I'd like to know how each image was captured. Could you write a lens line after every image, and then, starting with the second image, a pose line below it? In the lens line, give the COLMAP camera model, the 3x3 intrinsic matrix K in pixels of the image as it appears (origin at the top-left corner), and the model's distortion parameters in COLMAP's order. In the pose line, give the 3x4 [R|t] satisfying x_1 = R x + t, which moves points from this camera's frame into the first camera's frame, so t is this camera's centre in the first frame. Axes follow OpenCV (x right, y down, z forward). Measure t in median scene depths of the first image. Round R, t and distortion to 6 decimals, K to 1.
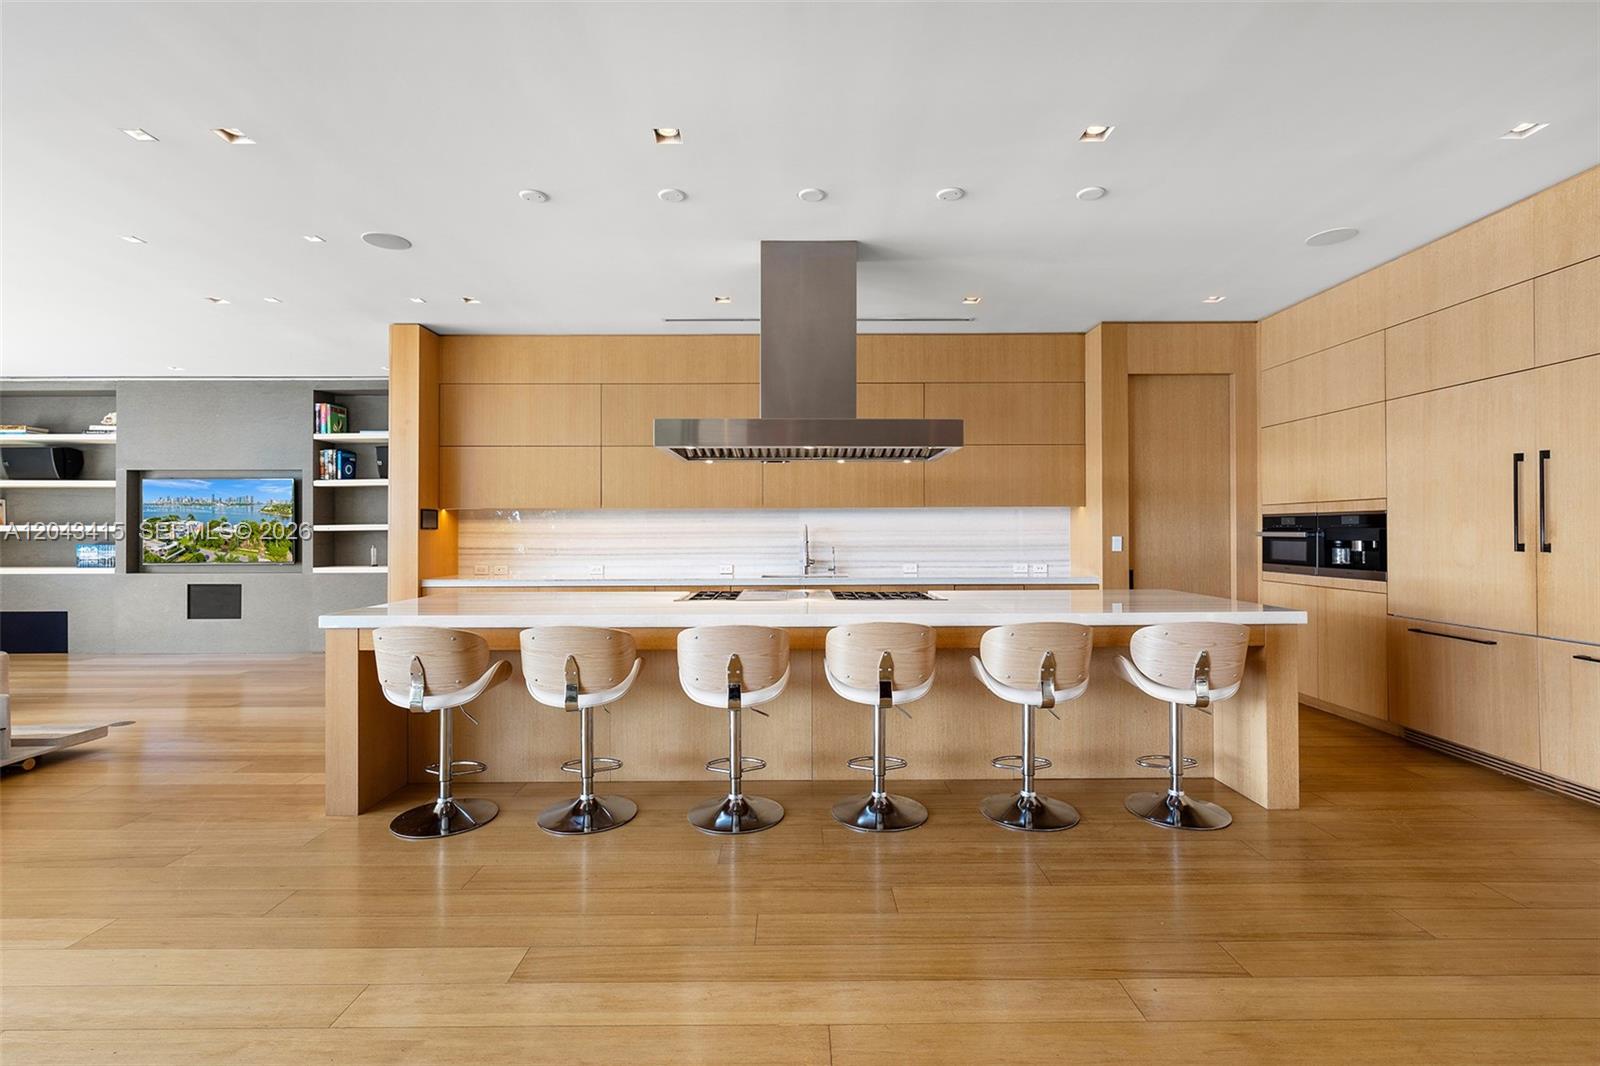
lens RADIAL K [[737.4, 0, 800.6], [0, 737.4, 527.5], [0, 0, 1]] dist [0.001504, 0.000193]
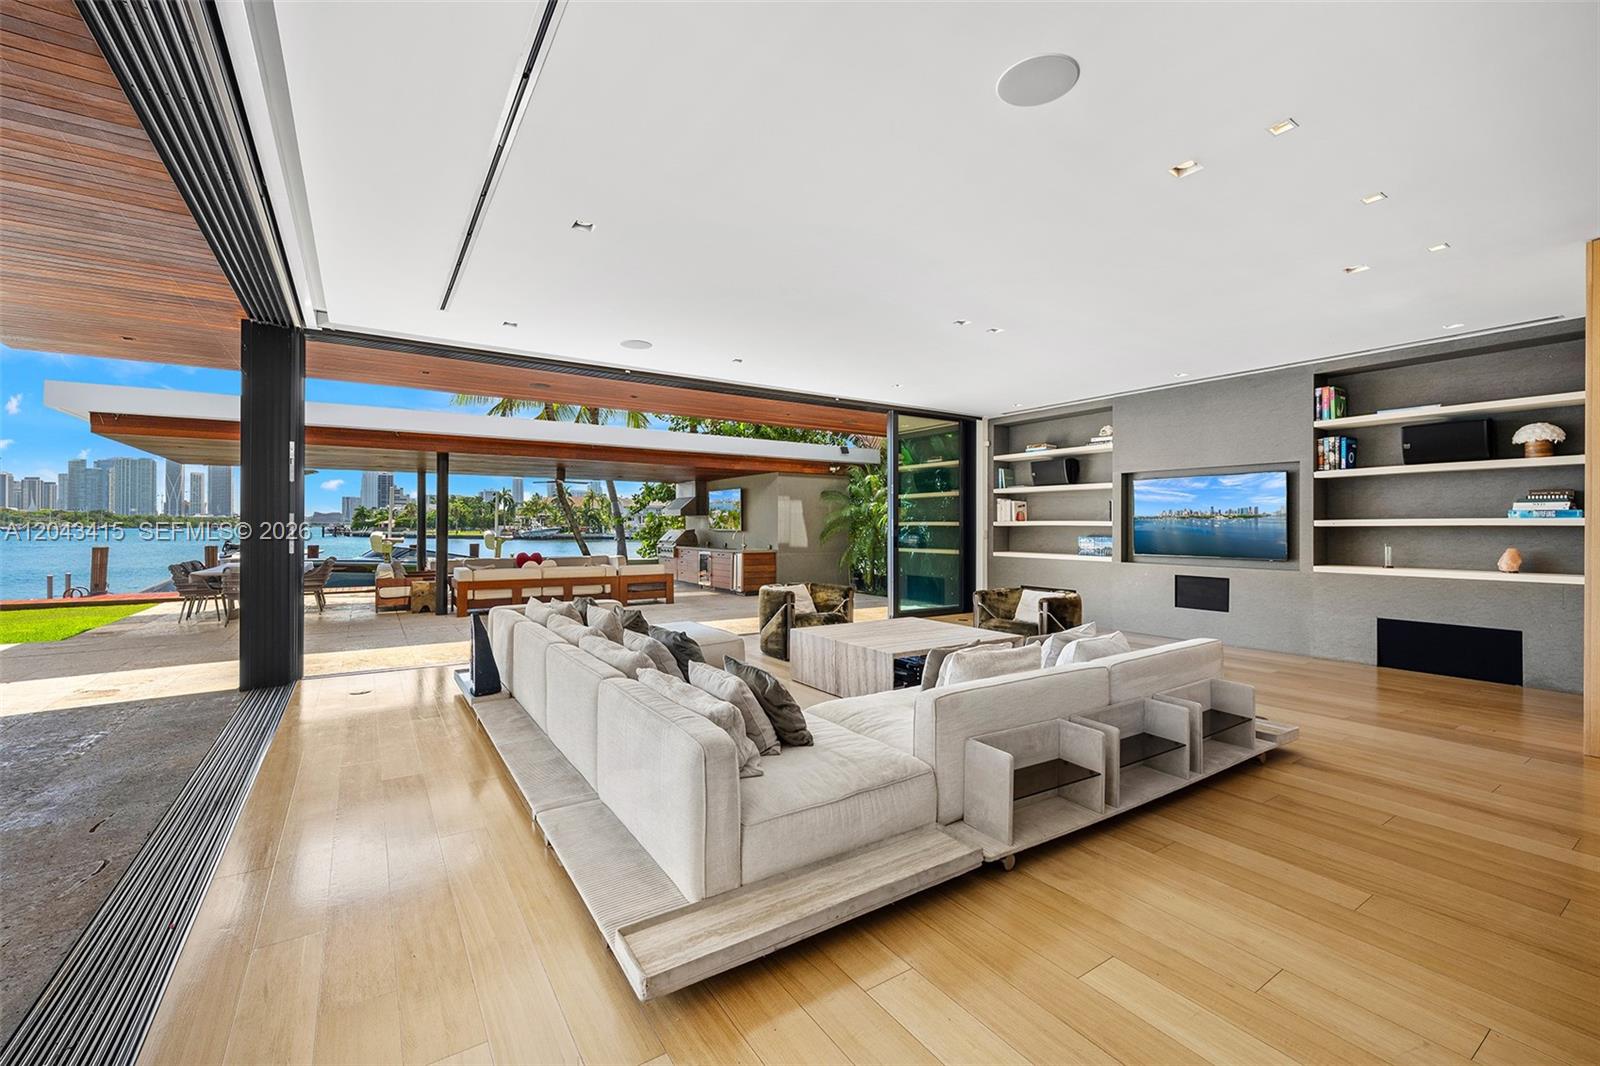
lens RADIAL K [[665.0, 0, 799.9], [0, 665.0, 530.7], [0, 0, 1]] dist [0.000786, 0.000055]
pose [[0.548045, 0.009990, -0.836389, -0.312219], [-0.000890, 0.999935, 0.011361, 0.001270], [0.836449, -0.005482, 0.548018, 0.001988]]
